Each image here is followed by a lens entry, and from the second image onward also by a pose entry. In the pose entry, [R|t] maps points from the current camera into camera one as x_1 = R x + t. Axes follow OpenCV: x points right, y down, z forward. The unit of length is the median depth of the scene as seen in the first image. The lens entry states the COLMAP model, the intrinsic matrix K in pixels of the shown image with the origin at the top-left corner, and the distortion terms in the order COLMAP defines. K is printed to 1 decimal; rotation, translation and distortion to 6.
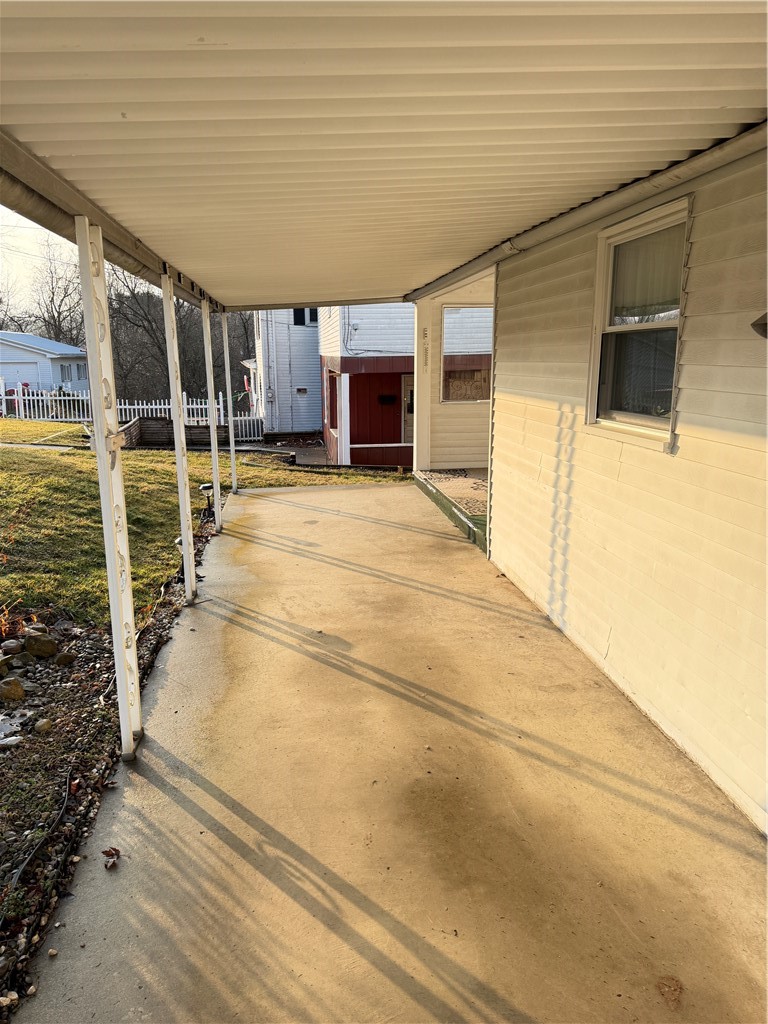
lens RADIAL K [[722.7, 0, 382.5], [0, 722.7, 517.8], [0, 0, 1]] dist [0.014874, -0.017479]
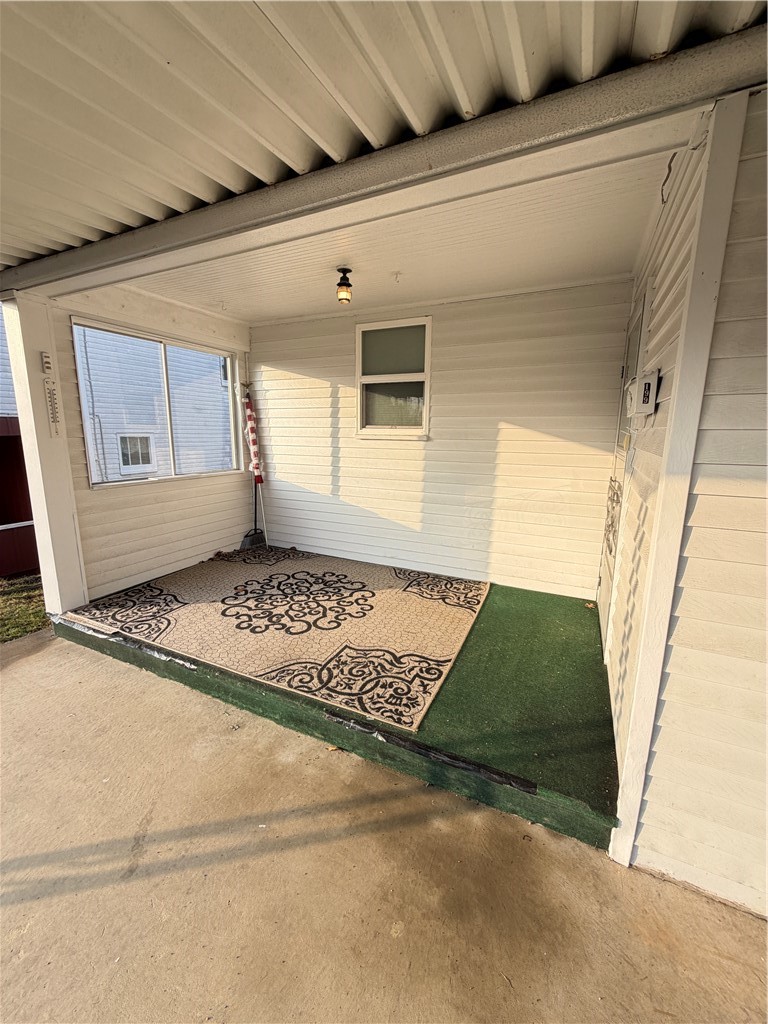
lens RADIAL K [[407.6, 0, 385.0], [0, 407.6, 510.5], [0, 0, 1]] dist [-0.000571, 0.000108]
pose [[0.546800, -0.139300, 0.825594, -0.087993], [0.163280, 0.984871, 0.058032, -0.164913], [-0.821188, 0.103071, 0.561273, 0.848667]]
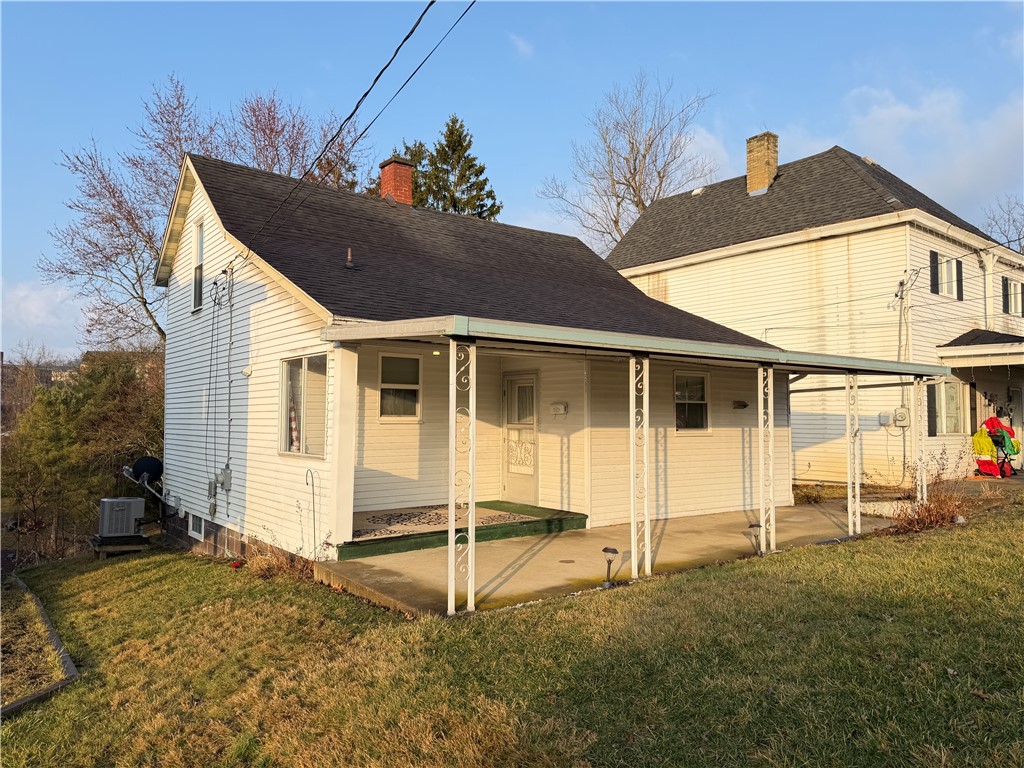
lens RADIAL K [[722.7, 0, 514.7], [0, 722.7, 382.7], [0, 0, 1]] dist [0.014874, -0.017479]
pose [[-0.498067, 0.055388, 0.865368, -1.079686], [0.191065, 0.980441, 0.047215, -0.338023], [-0.845827, 0.188858, -0.498908, 1.689557]]
